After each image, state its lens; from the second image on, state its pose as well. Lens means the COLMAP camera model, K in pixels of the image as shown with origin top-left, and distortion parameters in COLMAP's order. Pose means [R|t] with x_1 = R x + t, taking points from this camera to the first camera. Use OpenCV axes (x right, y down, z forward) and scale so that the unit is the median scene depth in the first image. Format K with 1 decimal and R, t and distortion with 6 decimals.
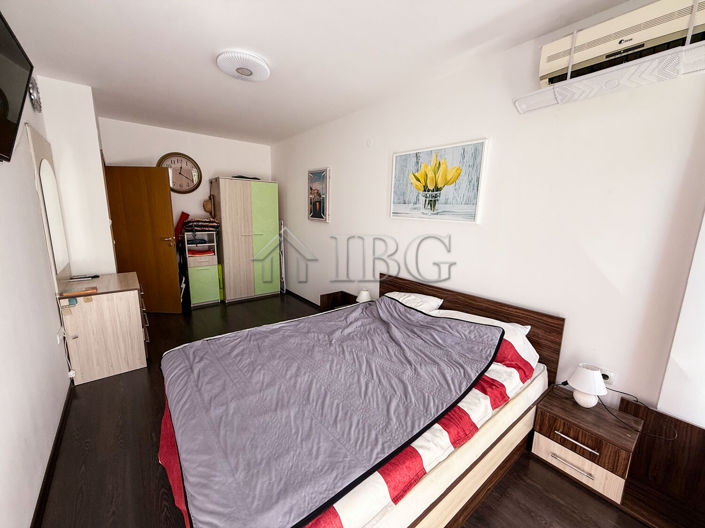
lens RADIAL K [[281.5, 0, 351.6], [0, 281.5, 263.4], [0, 0, 1]] dist [-0.000478, 0.000076]
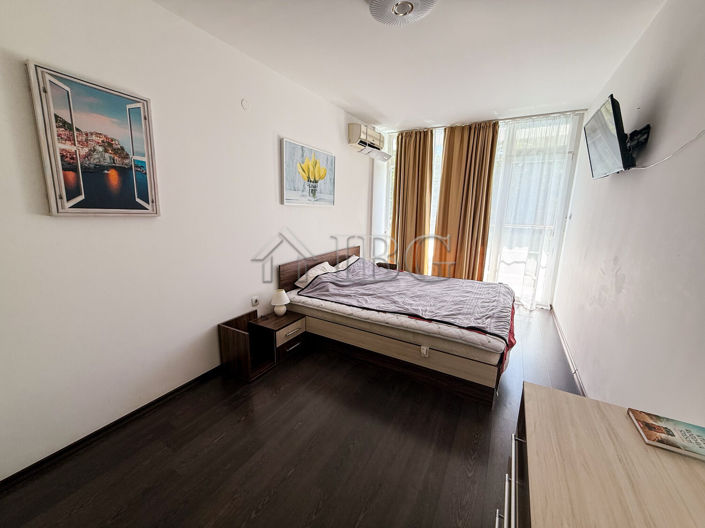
lens RADIAL K [[281.5, 0, 351.6], [0, 281.5, 263.4], [0, 0, 1]] dist [-0.000478, 0.000076]
pose [[-0.370145, -0.213394, 0.904132, -1.231723], [0.142091, 0.948802, 0.282108, -0.299630], [-0.918043, 0.232890, -0.320873, 1.639493]]
